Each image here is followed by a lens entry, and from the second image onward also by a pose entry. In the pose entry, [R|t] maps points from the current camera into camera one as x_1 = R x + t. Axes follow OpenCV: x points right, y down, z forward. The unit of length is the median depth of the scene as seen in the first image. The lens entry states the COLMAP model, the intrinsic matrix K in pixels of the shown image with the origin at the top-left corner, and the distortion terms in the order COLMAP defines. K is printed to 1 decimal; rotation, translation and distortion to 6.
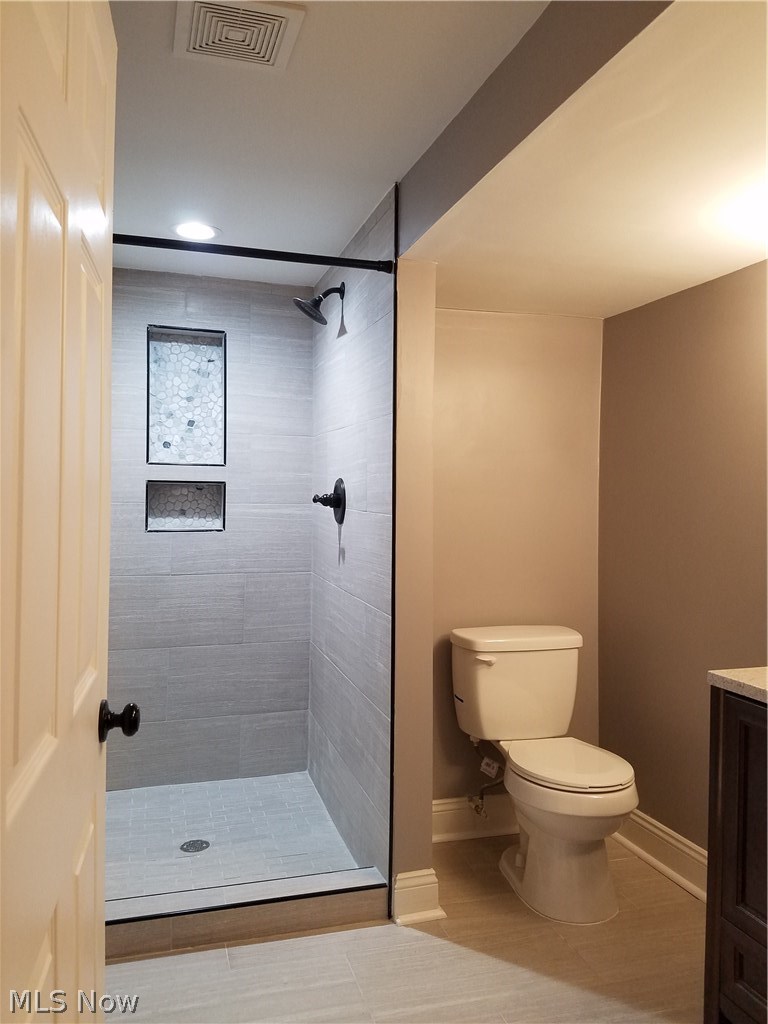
lens RADIAL K [[791.8, 0, 381.7], [0, 791.8, 493.7], [0, 0, 1]] dist [0.218928, -0.385376]
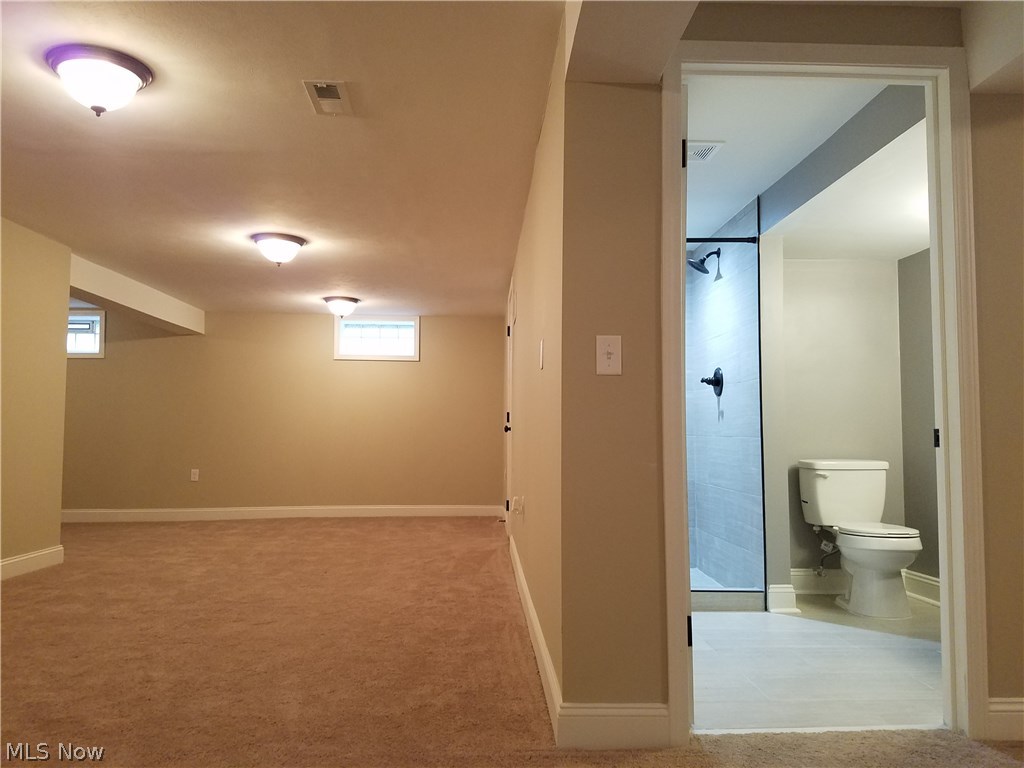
lens RADIAL K [[791.8, 0, 497.1], [0, 791.8, 389.8], [0, 0, 1]] dist [0.218928, -0.385376]
pose [[0.967966, -0.024079, -0.249925, -0.087373], [0.007432, 0.997702, -0.067341, 0.142310], [0.250972, 0.063326, 0.965921, -0.732587]]
